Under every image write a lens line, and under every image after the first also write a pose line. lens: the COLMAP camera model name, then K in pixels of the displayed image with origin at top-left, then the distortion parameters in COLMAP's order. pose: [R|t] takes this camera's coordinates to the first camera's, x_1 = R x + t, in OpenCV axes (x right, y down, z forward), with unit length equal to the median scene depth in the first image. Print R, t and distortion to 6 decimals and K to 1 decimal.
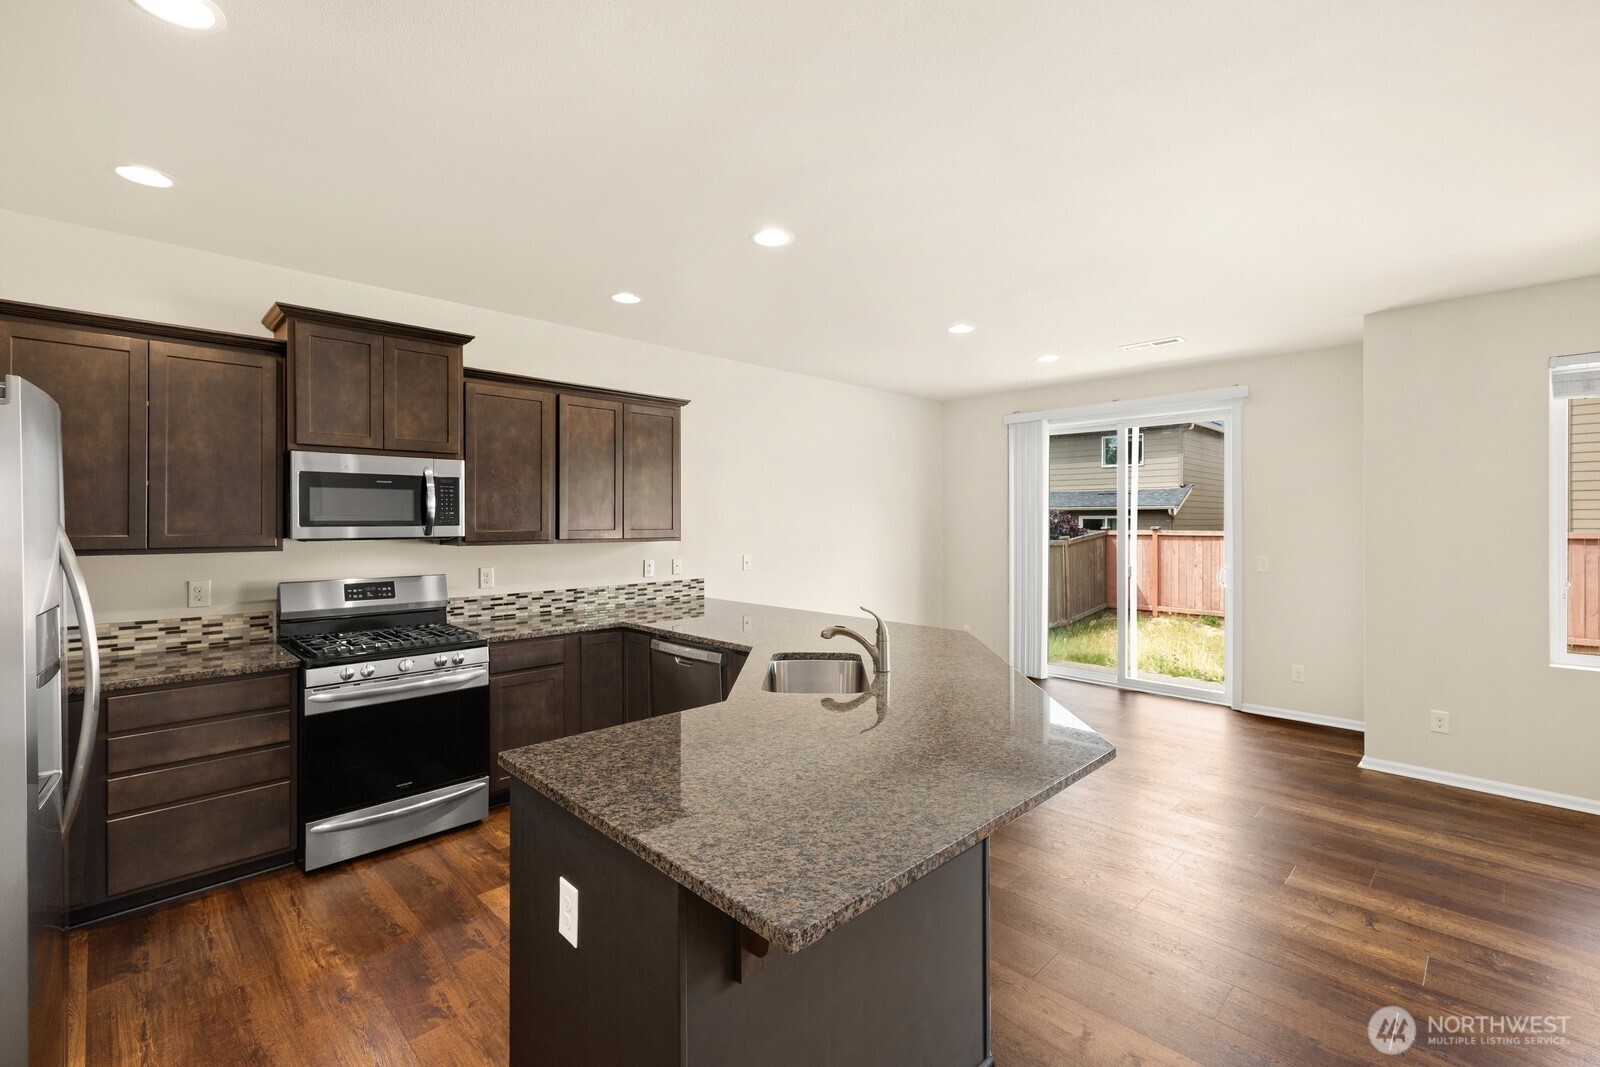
lens RADIAL K [[677.9, 0, 784.0], [0, 677.9, 526.4], [0, 0, 1]] dist [-0.004200, 0.001639]
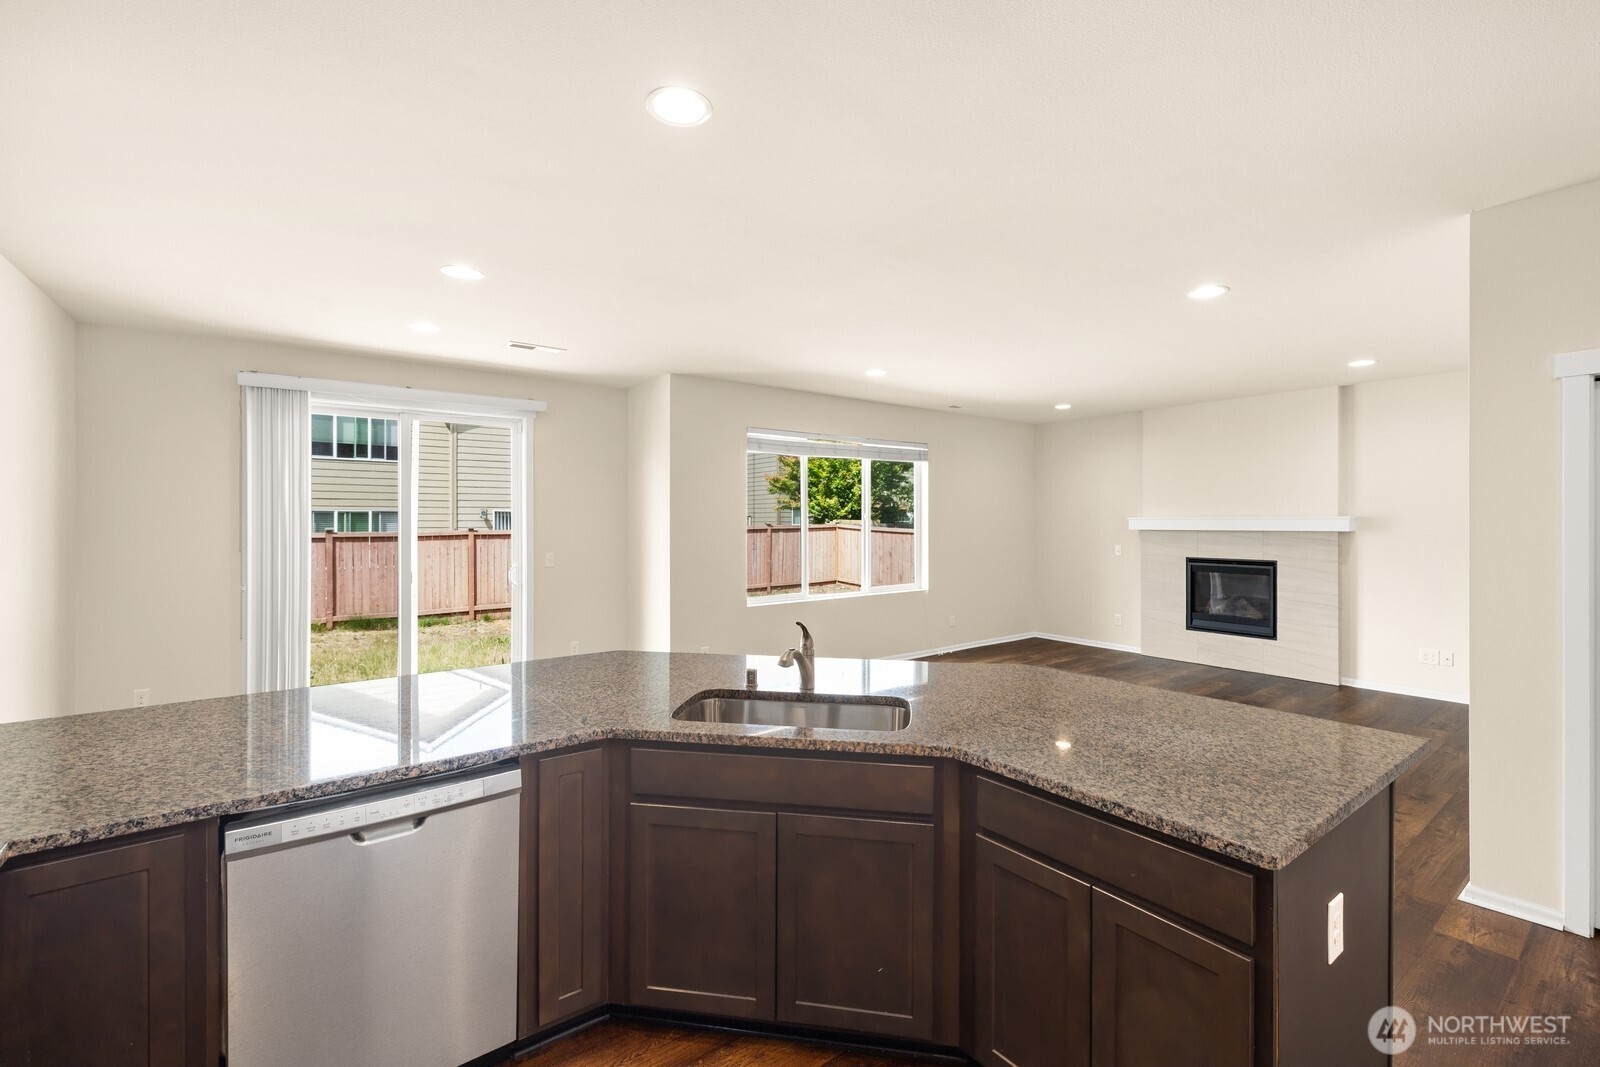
lens RADIAL K [[677.9, 0, 775.4], [0, 677.9, 528.1], [0, 0, 1]] dist [-0.004200, 0.001639]
pose [[0.147955, -0.011768, 0.988924, -0.502175], [0.010333, 0.999893, 0.010352, -0.007988], [-0.988940, 0.008687, 0.148061, 0.594480]]
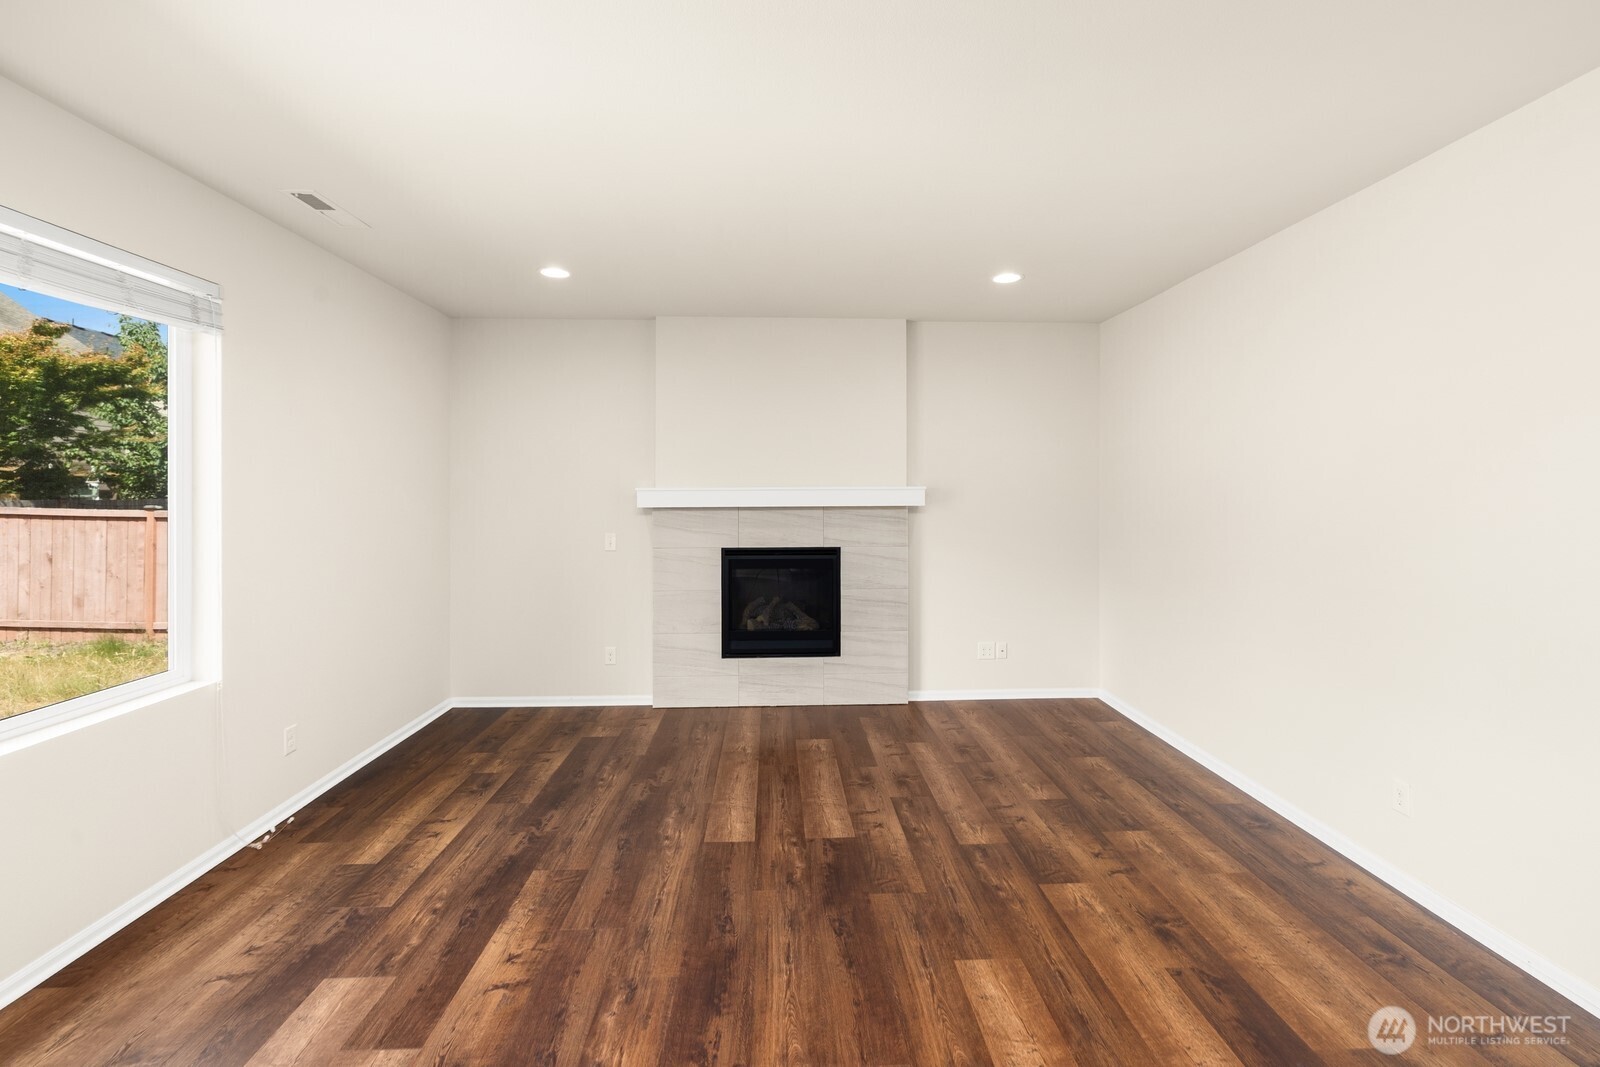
lens RADIAL K [[677.9, 0, 797.4], [0, 677.9, 494.4], [0, 0, 1]] dist [-0.004200, 0.001639]
pose [[-0.758657, 0.000185, 0.651490, 0.494237], [0.009078, 0.999906, 0.010287, -0.005985], [-0.651427, 0.013719, -0.758587, 0.593676]]
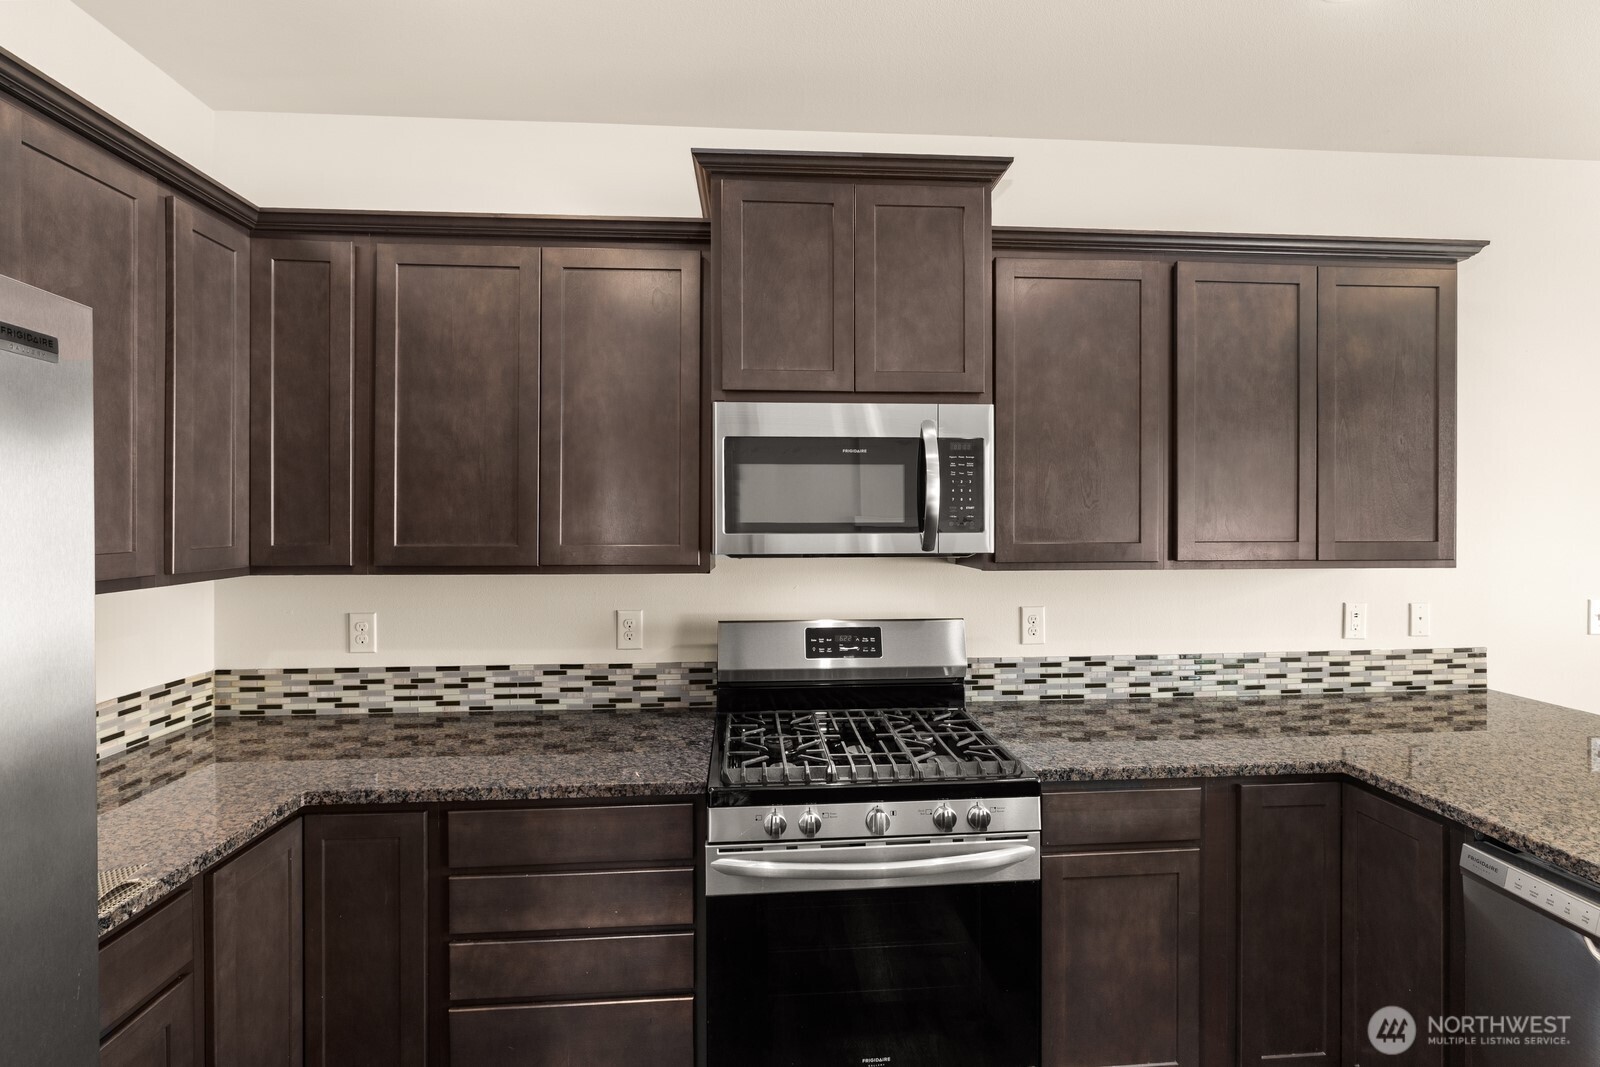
lens RADIAL K [[732.1, 0, 812.9], [0, 732.1, 516.8], [0, 0, 1]] dist [-0.005604, 0.001278]
pose [[0.768988, -0.003330, -0.639255, -0.200978], [-0.003989, 0.999942, -0.010008, -0.005679], [0.639251, 0.010246, 0.768930, 0.438414]]
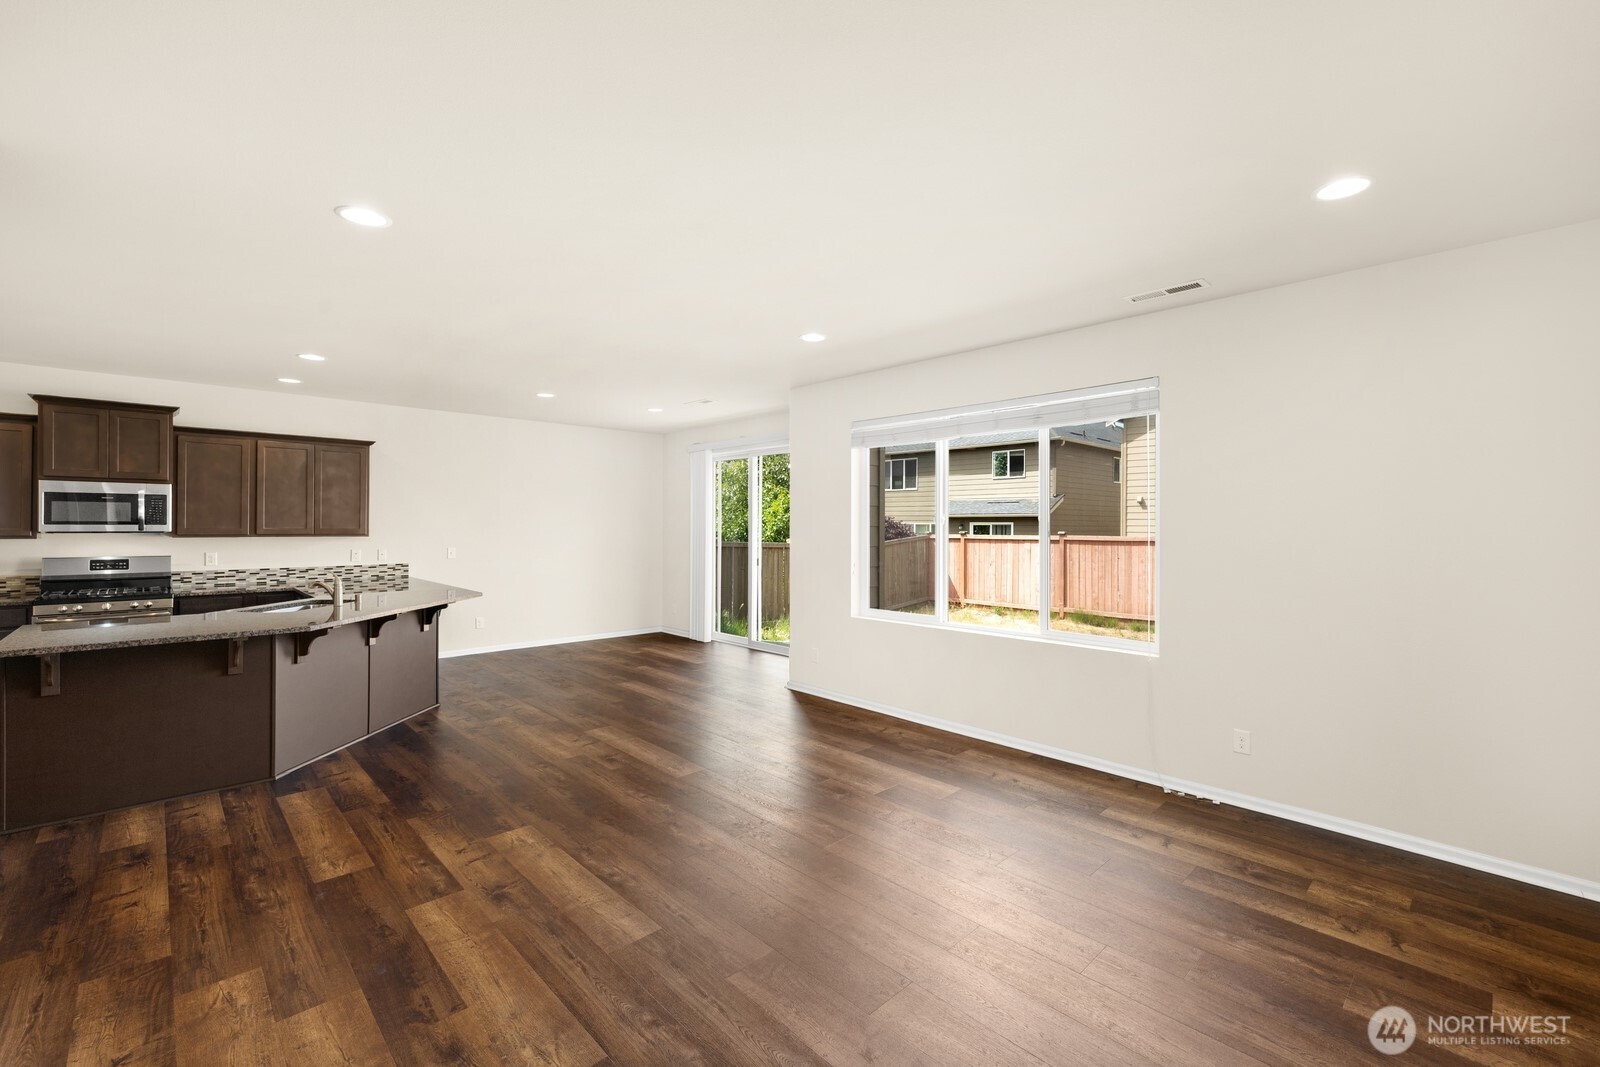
lens RADIAL K [[677.9, 0, 809.9], [0, 677.9, 534.2], [0, 0, 1]] dist [-0.004200, 0.001639]
pose [[0.999346, 0.004028, 0.035927, 0.891604], [-0.004167, 0.999984, 0.003779, 0.008303], [-0.035911, -0.003926, 0.999347, -0.602265]]
